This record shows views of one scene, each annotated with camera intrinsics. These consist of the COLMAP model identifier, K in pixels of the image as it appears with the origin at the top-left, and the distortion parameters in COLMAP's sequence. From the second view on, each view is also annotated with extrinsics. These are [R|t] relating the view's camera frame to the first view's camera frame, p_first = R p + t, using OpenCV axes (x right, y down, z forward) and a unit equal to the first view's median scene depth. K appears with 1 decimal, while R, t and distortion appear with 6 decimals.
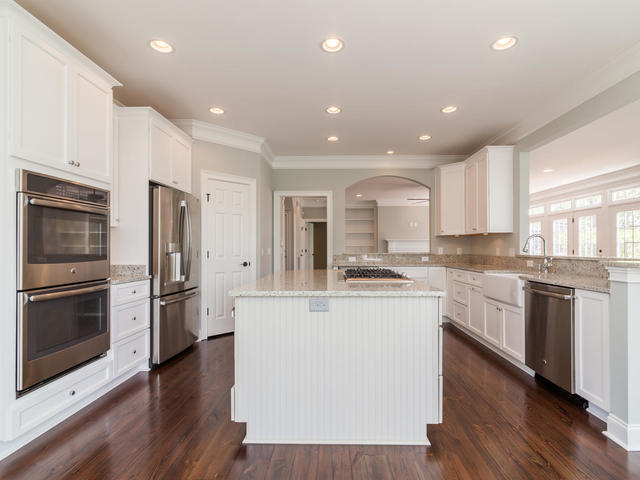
lens RADIAL K [[329.8, 0, 326.6], [0, 329.8, 245.4], [0, 0, 1]] dist [-0.002931, -0.001345]
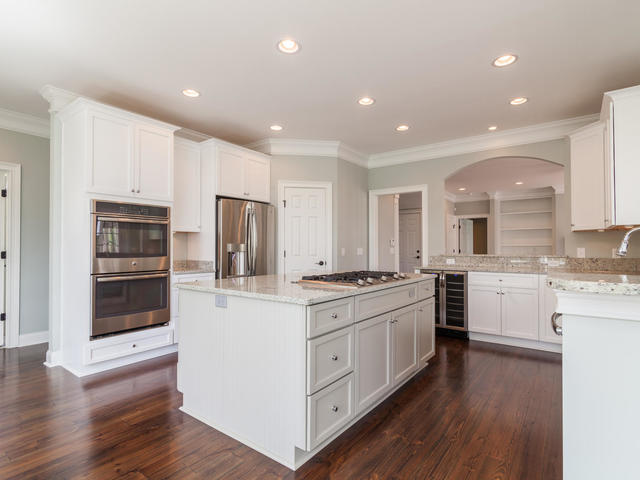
lens RADIAL K [[329.8, 0, 321.6], [0, 329.8, 242.1], [0, 0, 1]] dist [-0.002931, -0.001345]
pose [[0.812877, -0.007687, -0.582385, 0.367428], [0.002531, 0.999950, -0.009666, -0.000832], [0.582430, 0.006383, 0.812856, 0.130691]]
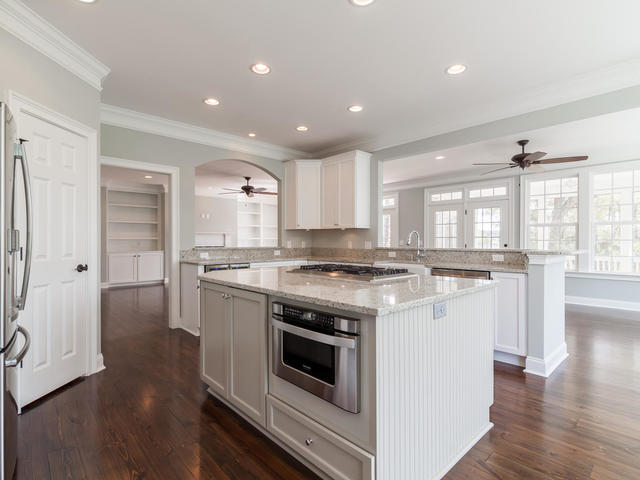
lens RADIAL K [[329.8, 0, 321.1], [0, 329.8, 240.7], [0, 0, 1]] dist [-0.002931, -0.001345]
pose [[0.717026, 0.002109, 0.697043, -0.343228], [-0.005989, 0.999977, 0.003136, 0.001515], [-0.697021, -0.006424, 0.717022, 0.256585]]
